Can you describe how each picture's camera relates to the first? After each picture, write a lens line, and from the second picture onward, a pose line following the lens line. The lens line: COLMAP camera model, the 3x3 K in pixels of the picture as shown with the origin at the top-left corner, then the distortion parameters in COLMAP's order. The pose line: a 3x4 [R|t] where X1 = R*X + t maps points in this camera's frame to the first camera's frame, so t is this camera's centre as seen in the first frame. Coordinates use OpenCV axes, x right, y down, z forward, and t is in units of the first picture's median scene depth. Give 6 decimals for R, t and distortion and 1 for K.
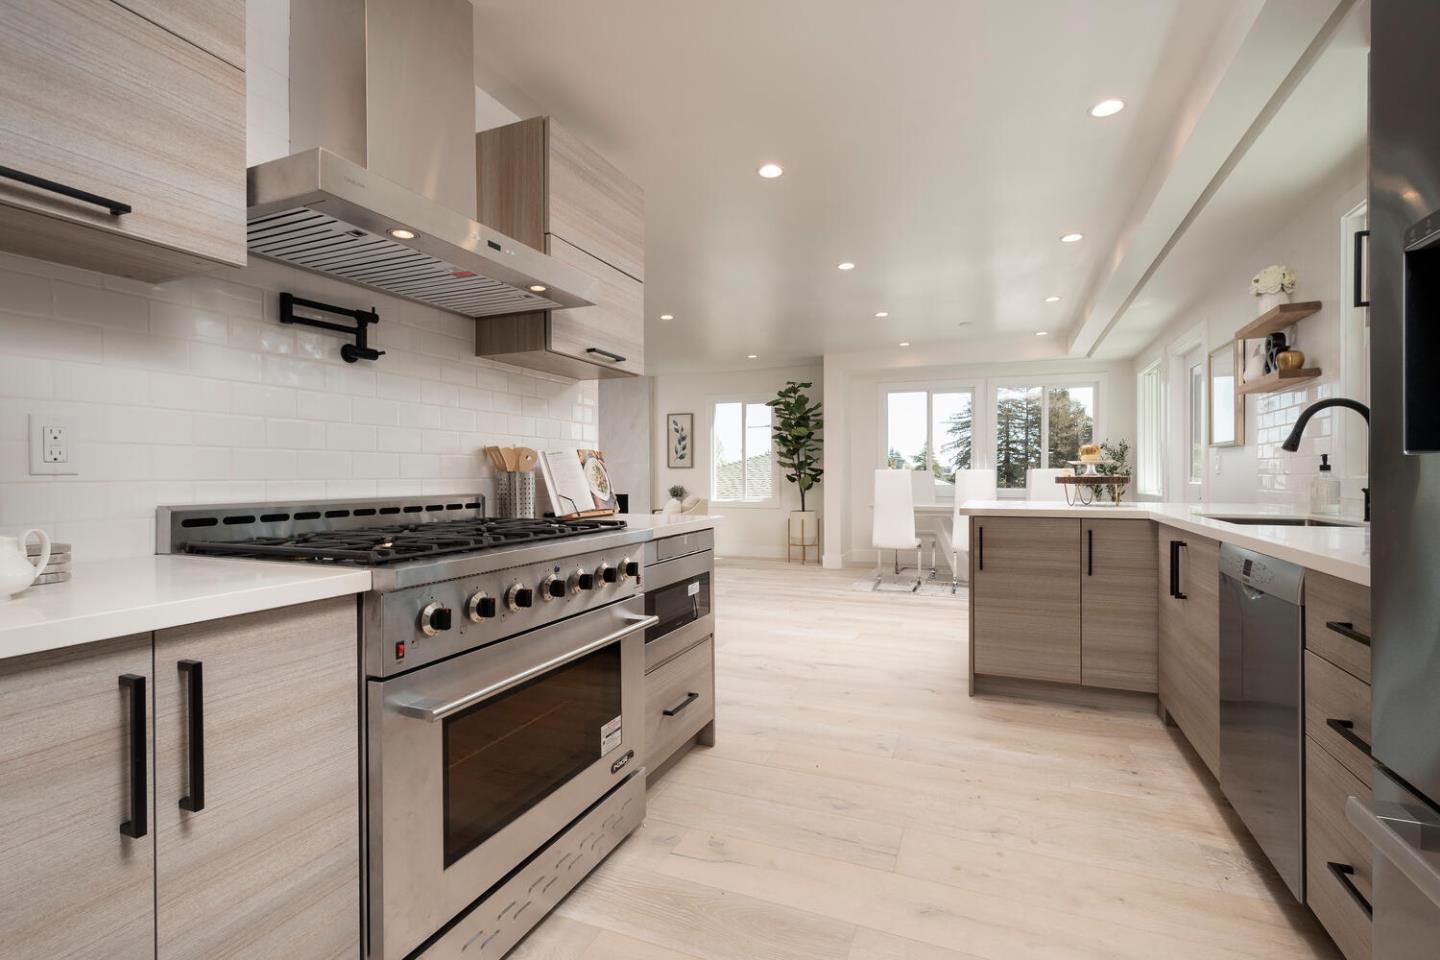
lens RADIAL K [[653.8, 0, 716.5], [0, 653.8, 476.2], [0, 0, 1]] dist [0.012116, 0.000298]
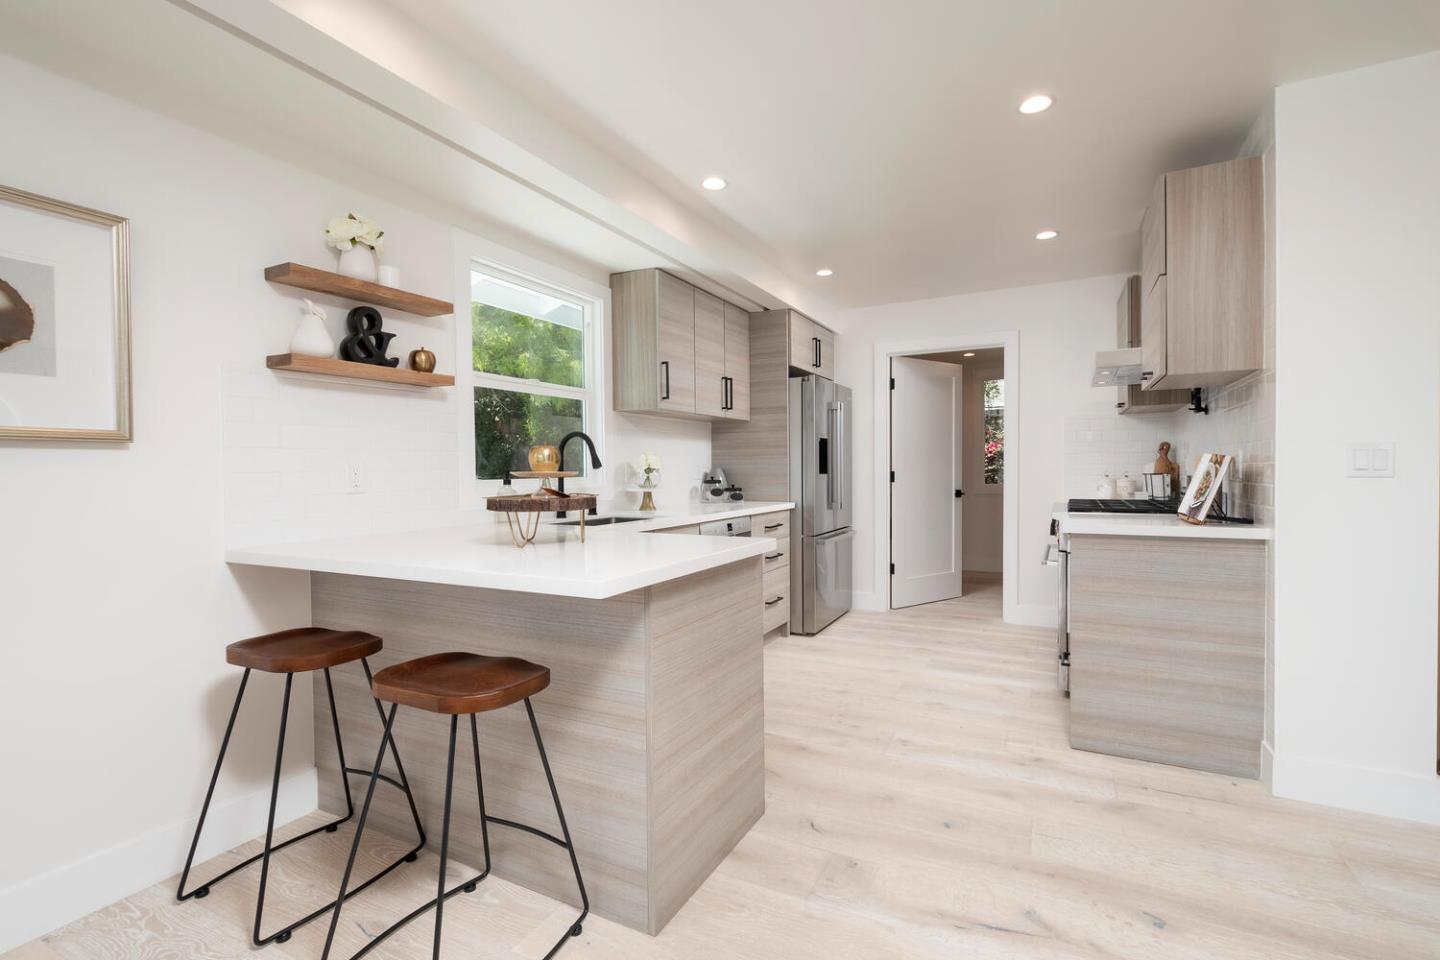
lens RADIAL K [[653.8, 0, 724.8], [0, 653.8, 479.1], [0, 0, 1]] dist [0.012116, 0.000298]
pose [[-0.997823, -0.000512, 0.065948, 0.340302], [0.000536, 0.999874, 0.015873, -0.019939], [-0.065947, 0.015873, -0.997697, 1.491479]]
